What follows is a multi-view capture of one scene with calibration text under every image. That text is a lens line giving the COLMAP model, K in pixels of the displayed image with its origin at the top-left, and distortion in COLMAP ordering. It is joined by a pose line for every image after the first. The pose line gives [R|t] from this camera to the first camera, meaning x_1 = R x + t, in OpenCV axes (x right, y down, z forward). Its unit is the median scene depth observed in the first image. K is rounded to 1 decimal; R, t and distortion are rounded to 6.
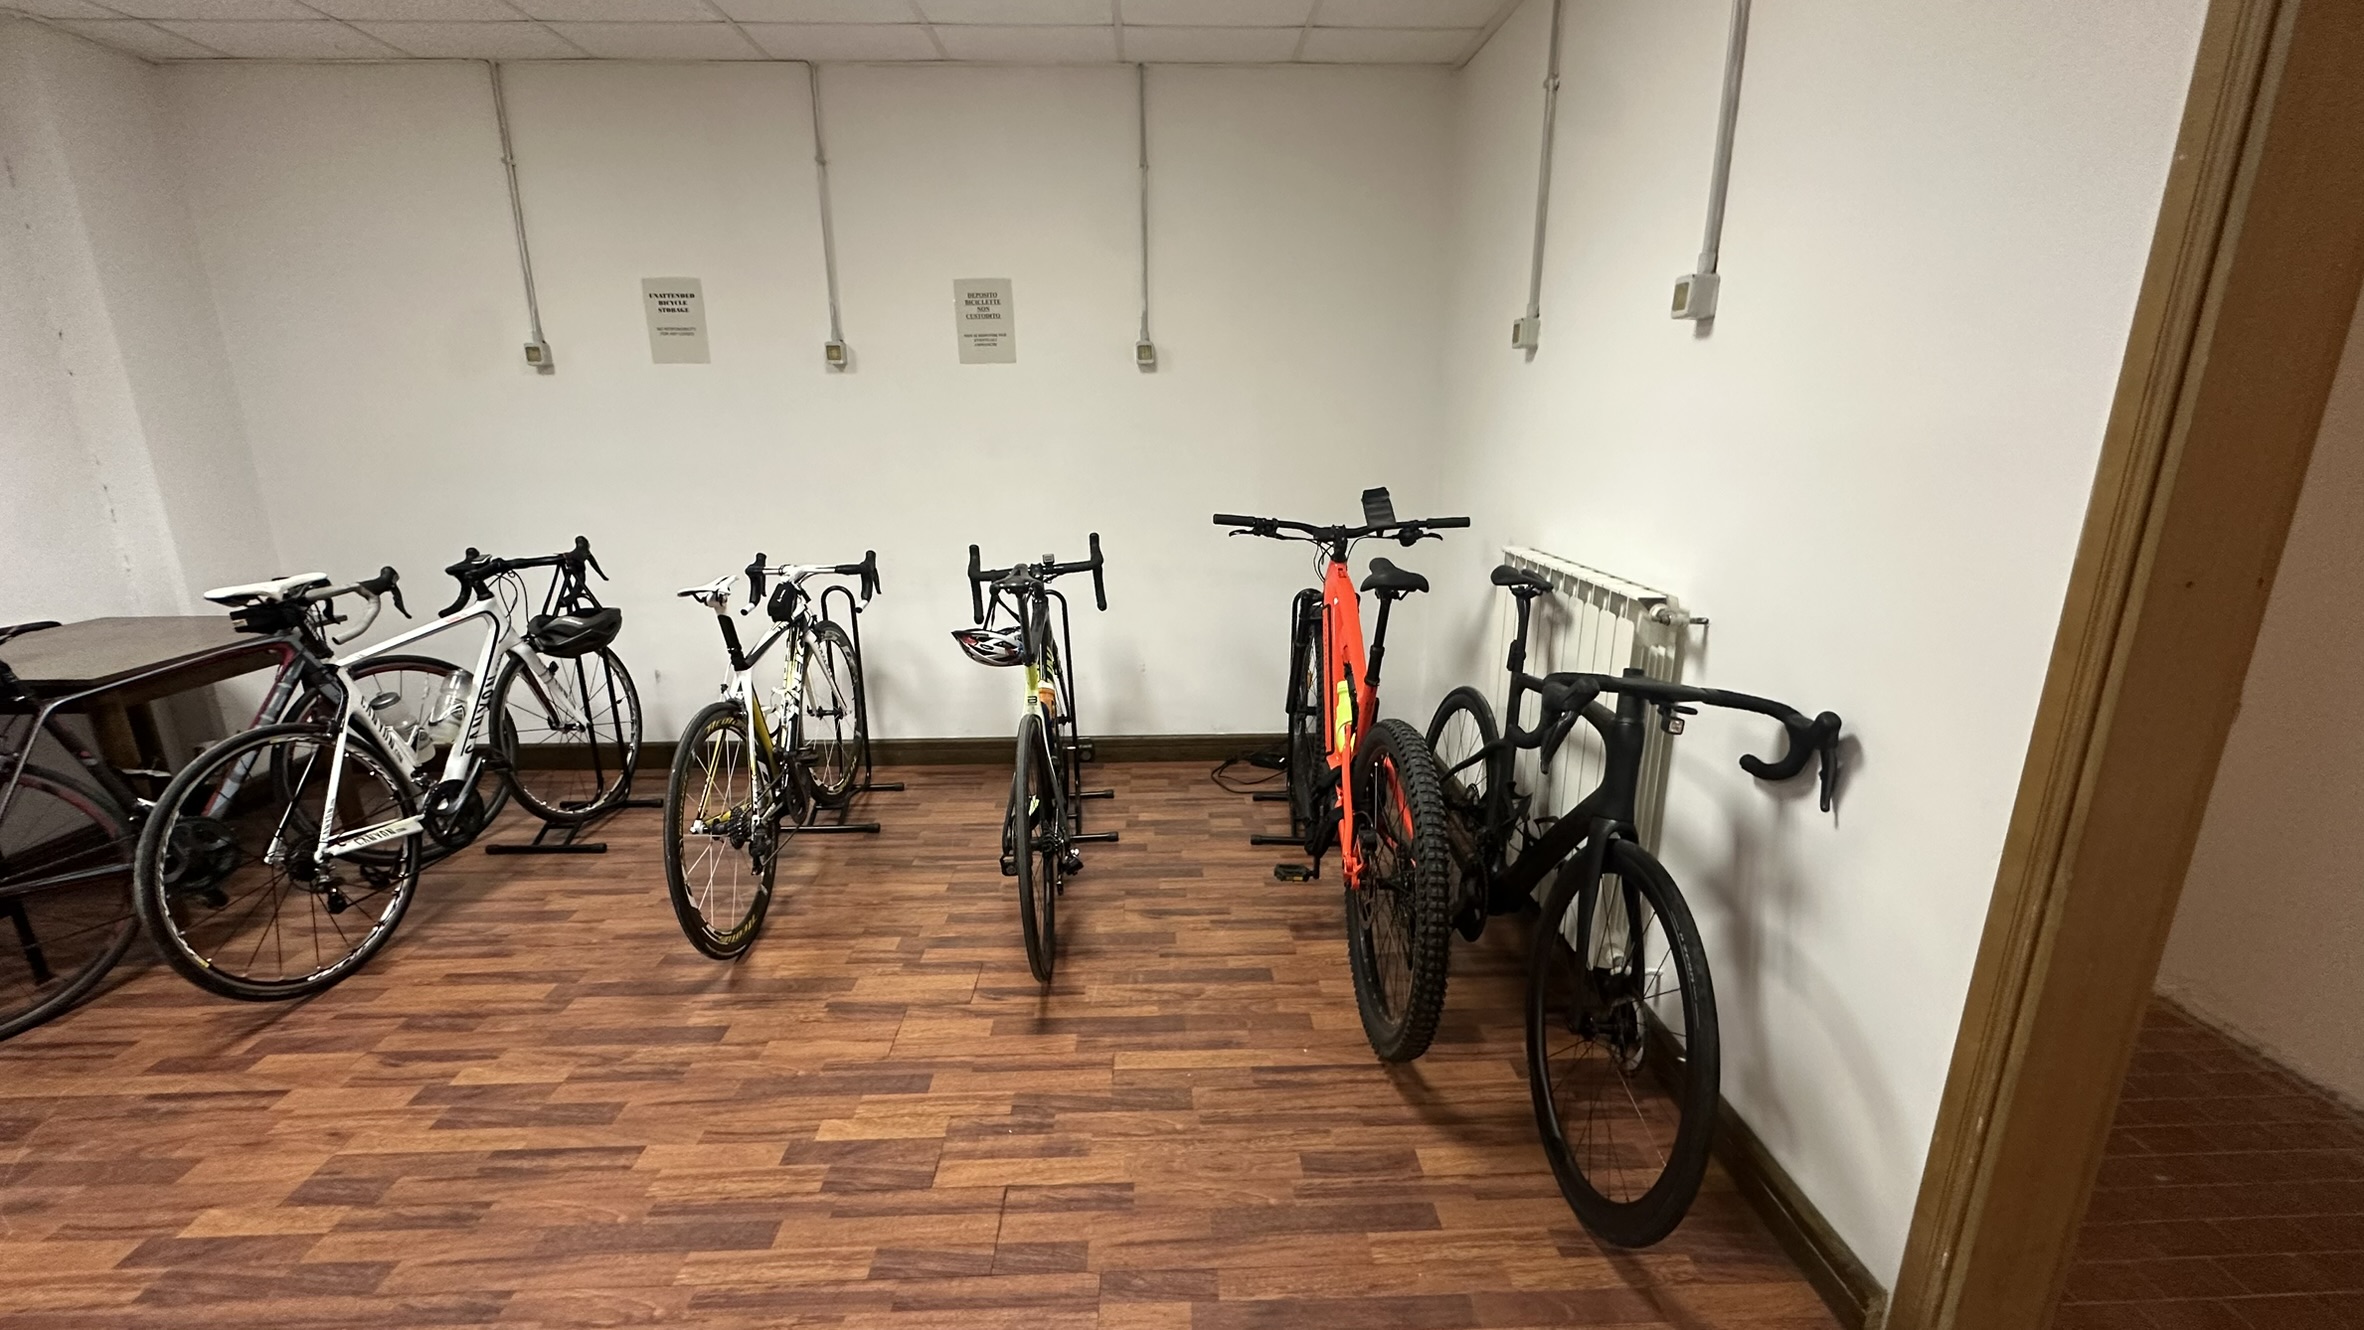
lens RADIAL K [[948.4, 0, 1182.1], [0, 948.4, 667.3], [0, 0, 1]] dist [-0.000022, -0.000067]
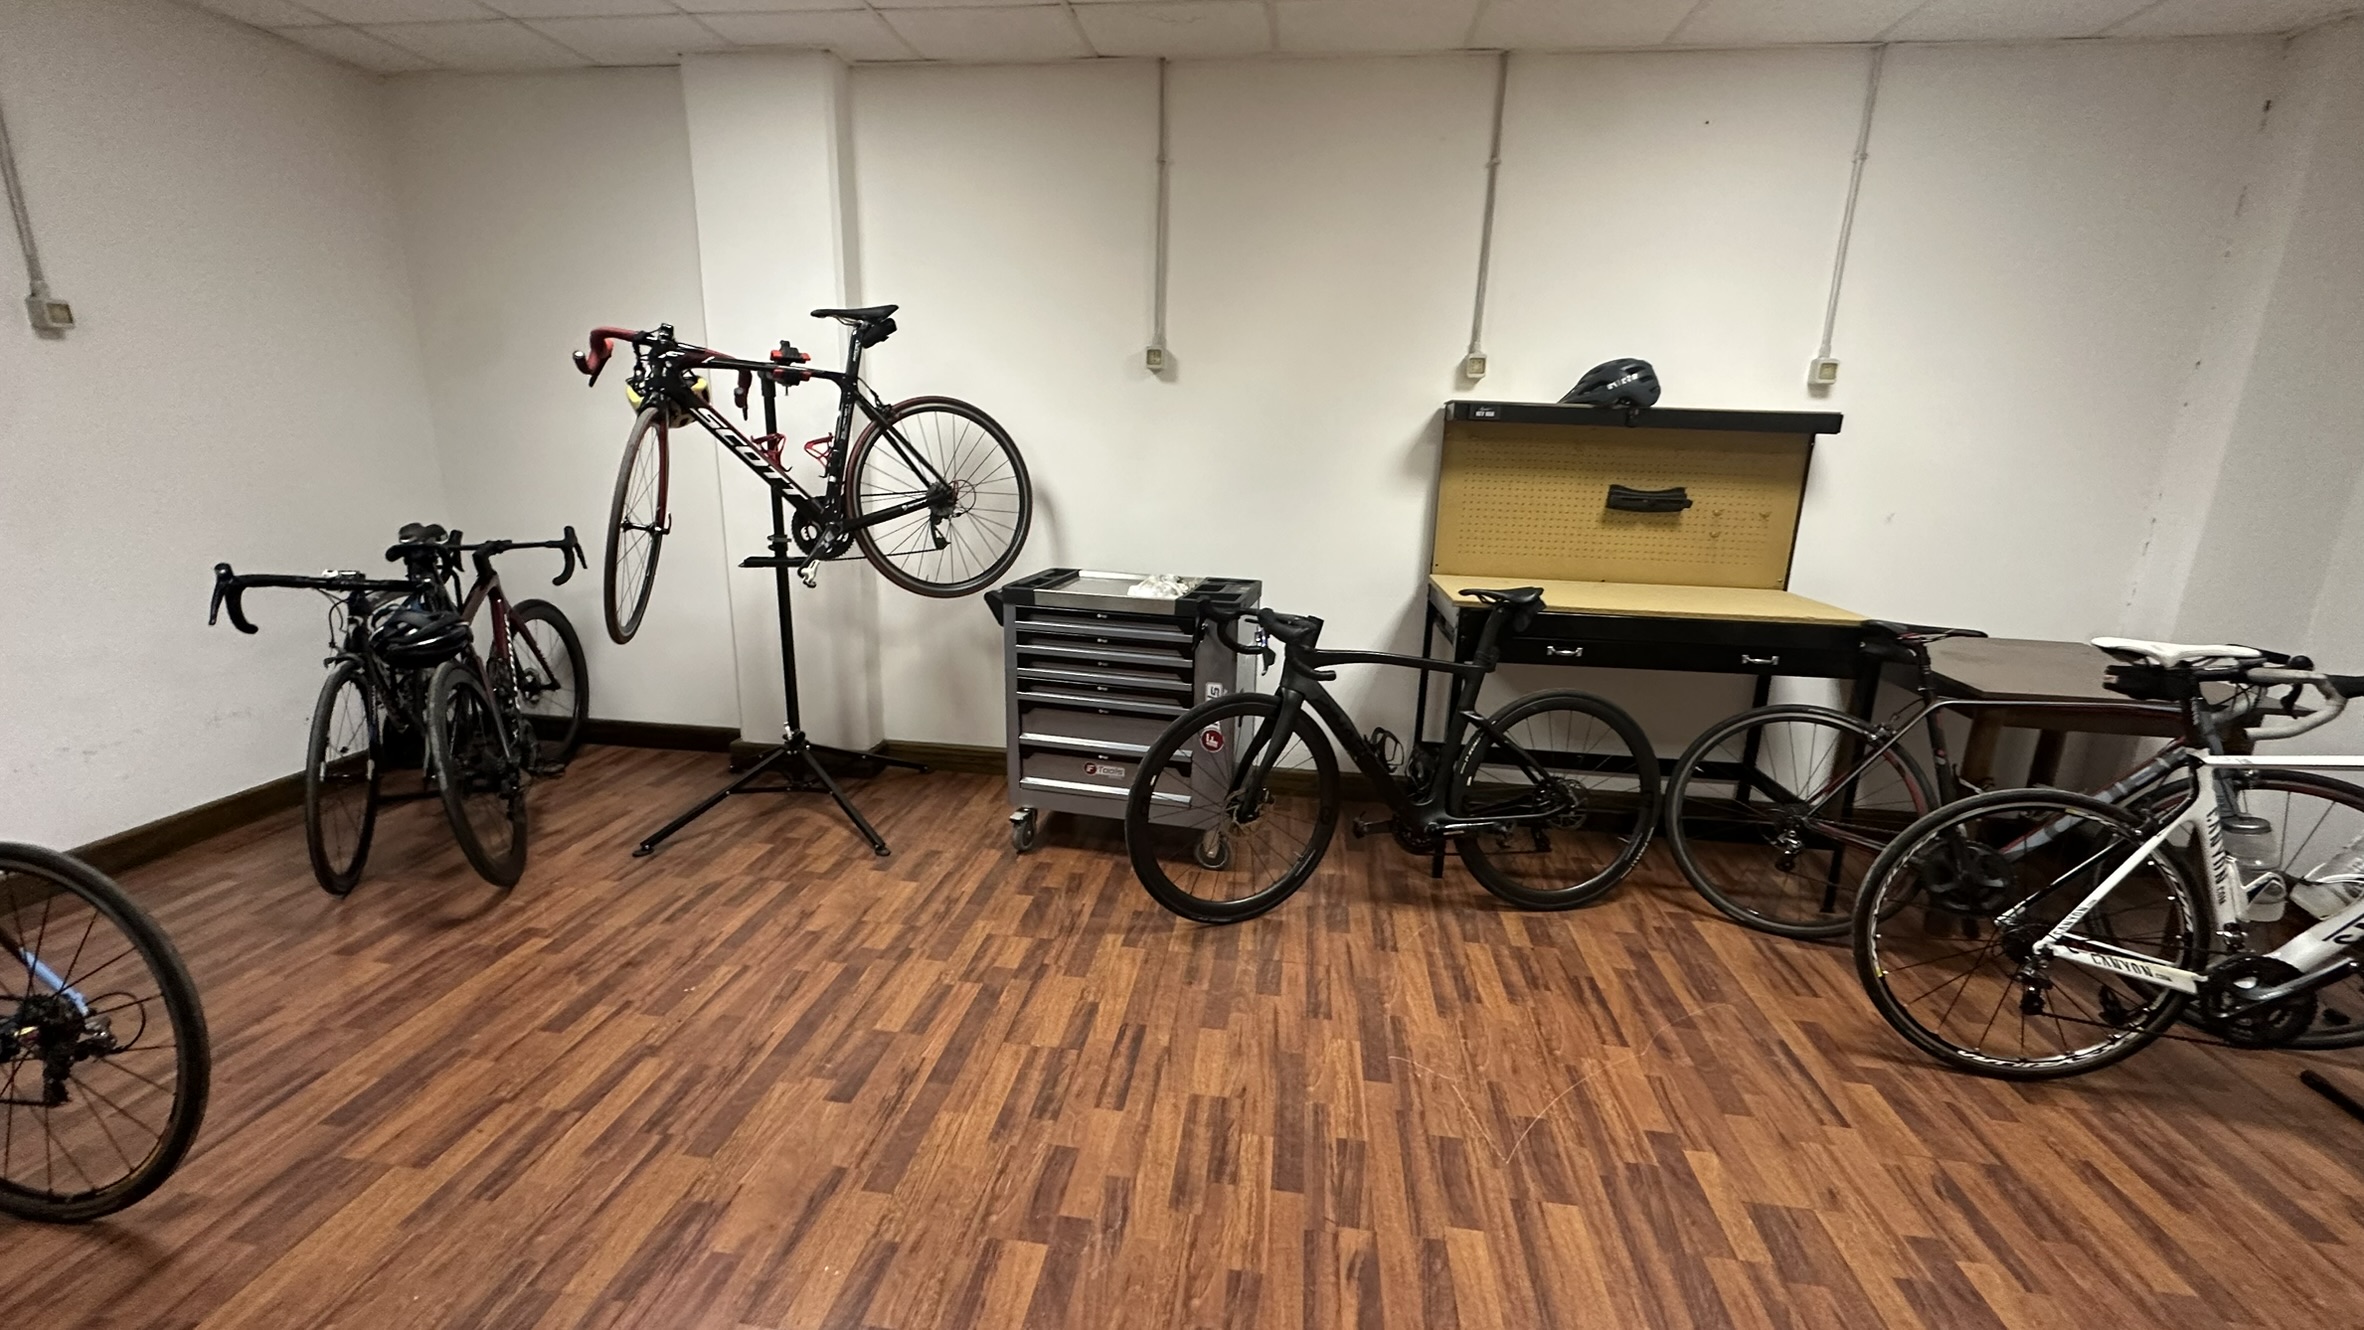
lens RADIAL K [[948.4, 0, 1181.8], [0, 948.4, 660.0], [0, 0, 1]] dist [-0.000022, -0.000067]
pose [[-0.163819, 0.244046, -0.955827, -0.011131], [-0.284044, 0.916214, 0.282614, -0.061765], [0.944713, 0.317794, -0.080774, 0.230554]]
